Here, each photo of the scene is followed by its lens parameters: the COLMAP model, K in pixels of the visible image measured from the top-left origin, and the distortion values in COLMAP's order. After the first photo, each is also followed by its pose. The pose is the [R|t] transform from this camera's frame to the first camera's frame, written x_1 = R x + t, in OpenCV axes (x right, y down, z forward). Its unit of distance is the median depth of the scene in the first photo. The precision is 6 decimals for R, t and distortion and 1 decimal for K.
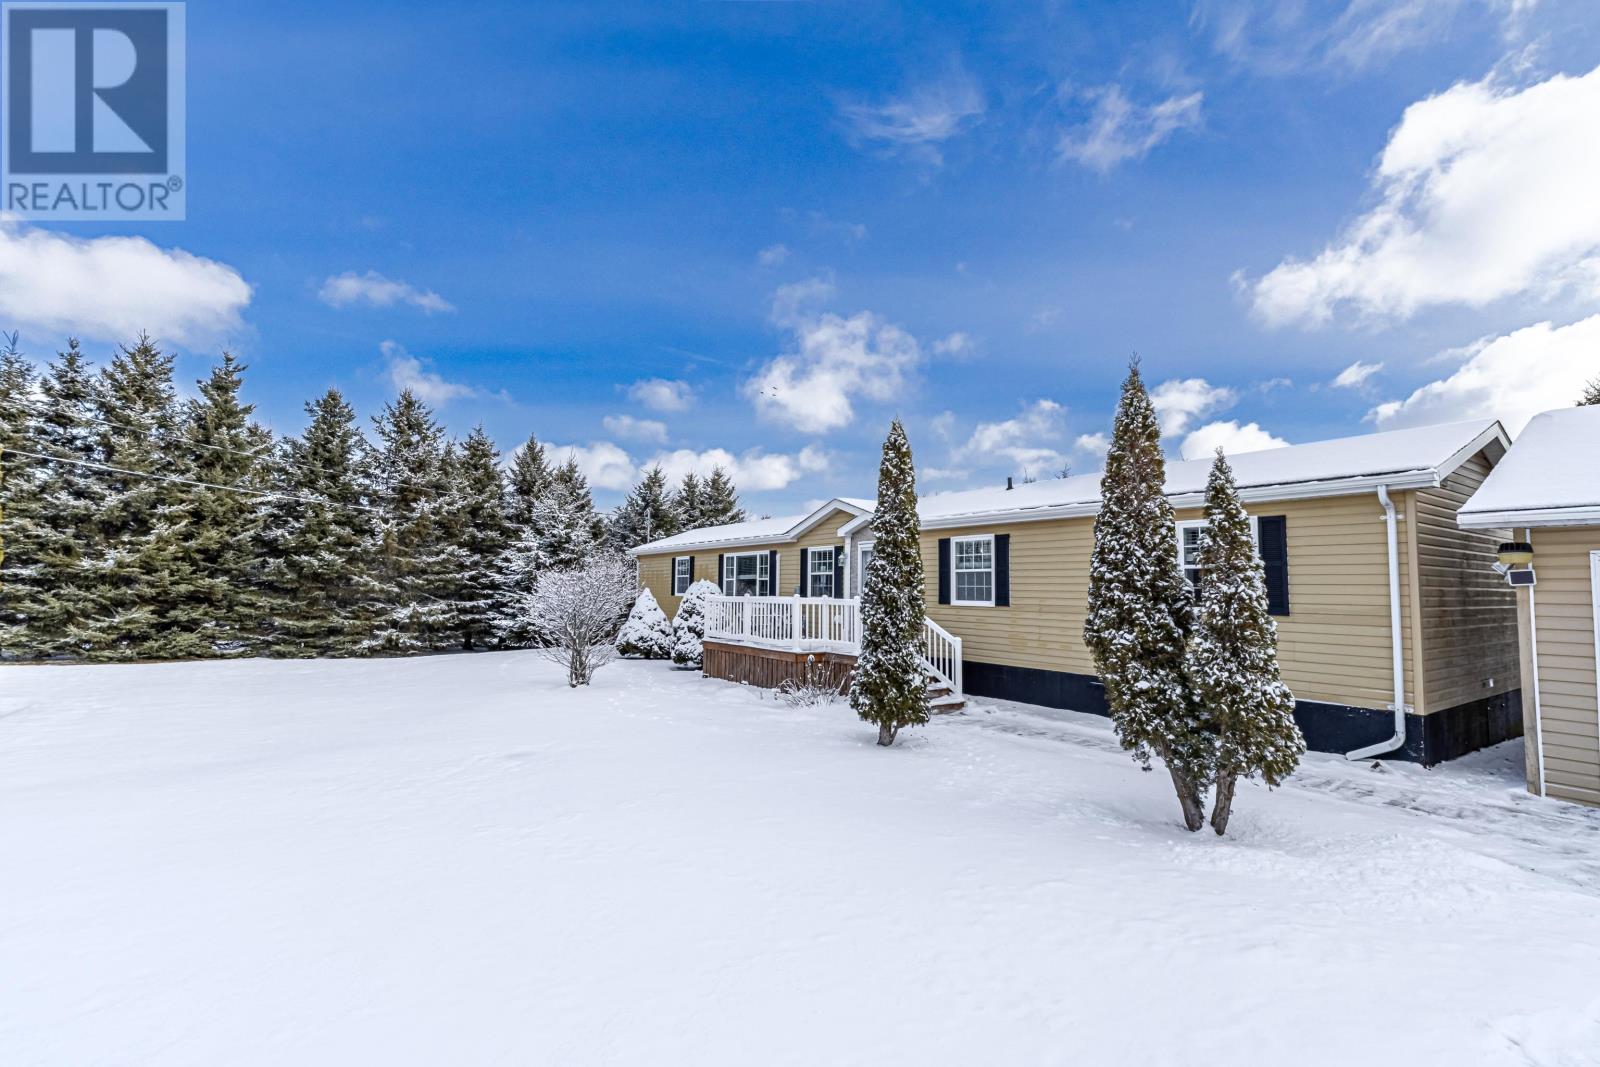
lens RADIAL K [[736.5, 0, 789.3], [0, 736.5, 533.8], [0, 0, 1]] dist [0.004972, -0.001822]
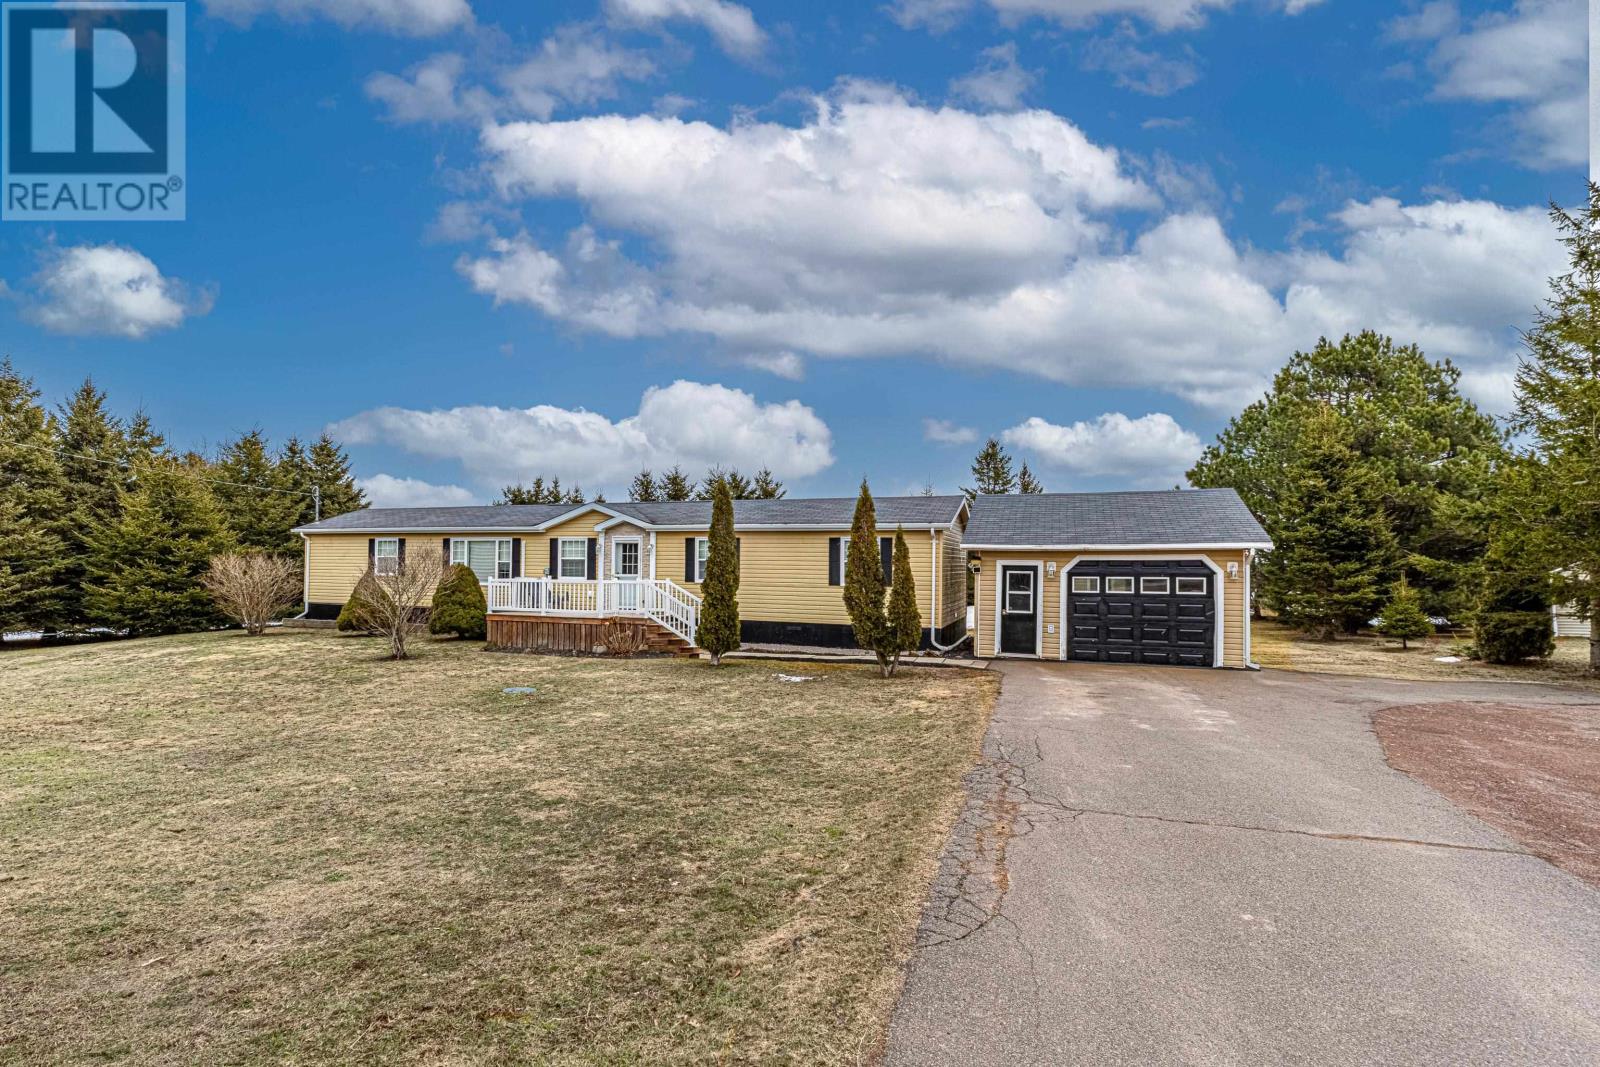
lens RADIAL K [[736.5, 0, 799.4], [0, 736.5, 554.1], [0, 0, 1]] dist [0.004972, -0.001822]
pose [[0.806191, -0.000507, 0.591654, -0.606643], [-0.043998, 0.997179, 0.060806, -0.075157], [-0.590016, -0.075053, 0.803895, -0.407730]]
